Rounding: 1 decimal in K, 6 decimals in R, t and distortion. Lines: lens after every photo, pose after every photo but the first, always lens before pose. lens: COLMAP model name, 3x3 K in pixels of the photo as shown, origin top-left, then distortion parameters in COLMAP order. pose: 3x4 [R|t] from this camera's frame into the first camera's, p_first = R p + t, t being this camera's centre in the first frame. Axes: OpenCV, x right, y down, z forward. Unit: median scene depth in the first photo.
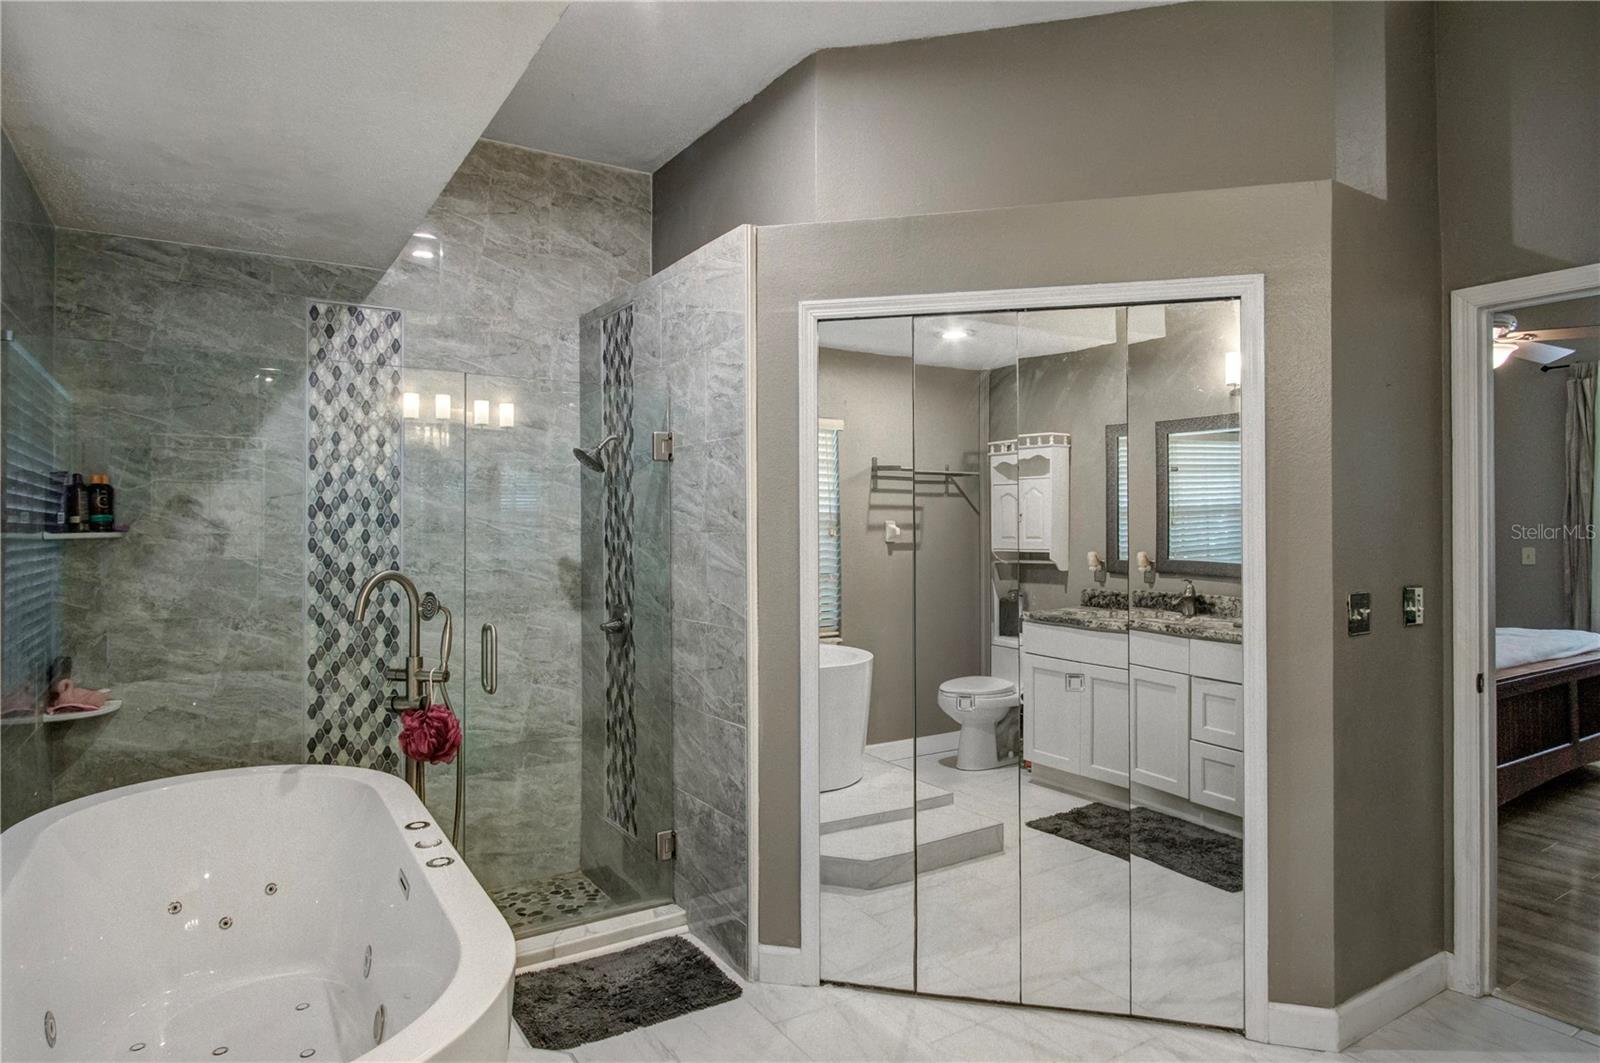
lens RADIAL K [[899.3, 0, 796.3], [0, 899.3, 541.2], [0, 0, 1]] dist [-0.005502, -0.002821]
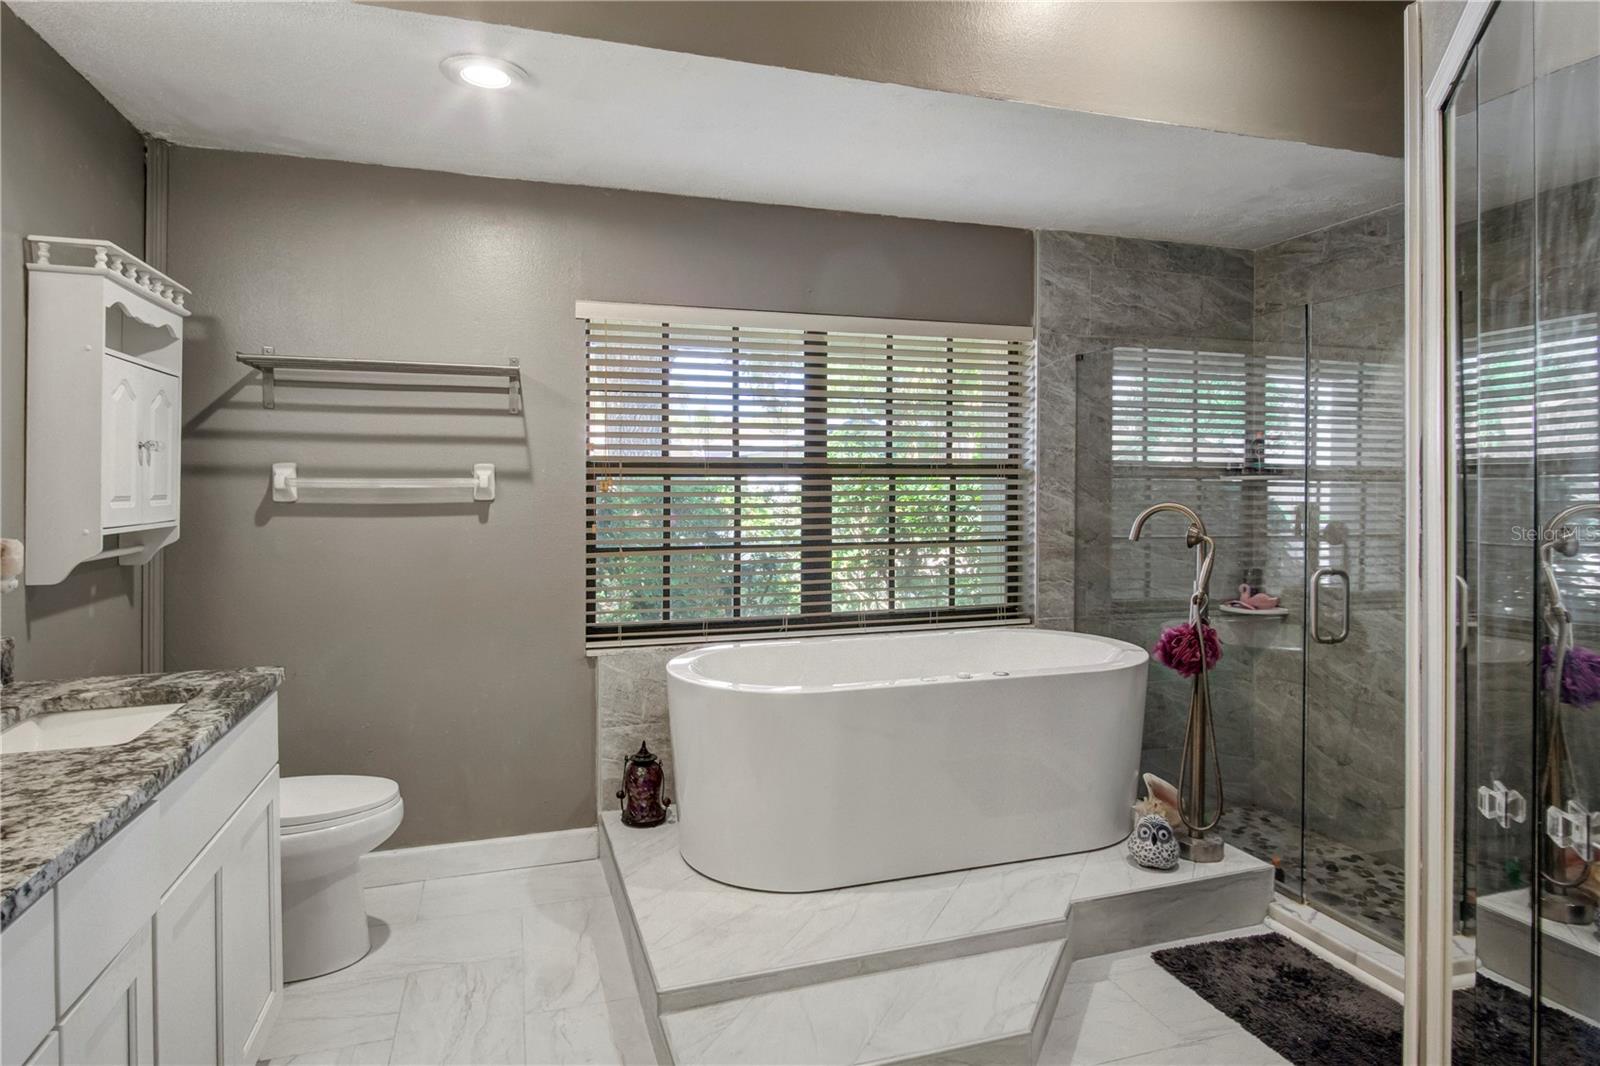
lens RADIAL K [[899.3, 0, 796.3], [0, 899.3, 542.7], [0, 0, 1]] dist [-0.005502, -0.002821]
pose [[-0.259506, 0.061192, -0.963801, 0.661092], [-0.008000, 0.997820, 0.065506, 0.005253], [0.965708, 0.024709, -0.258451, 0.673683]]
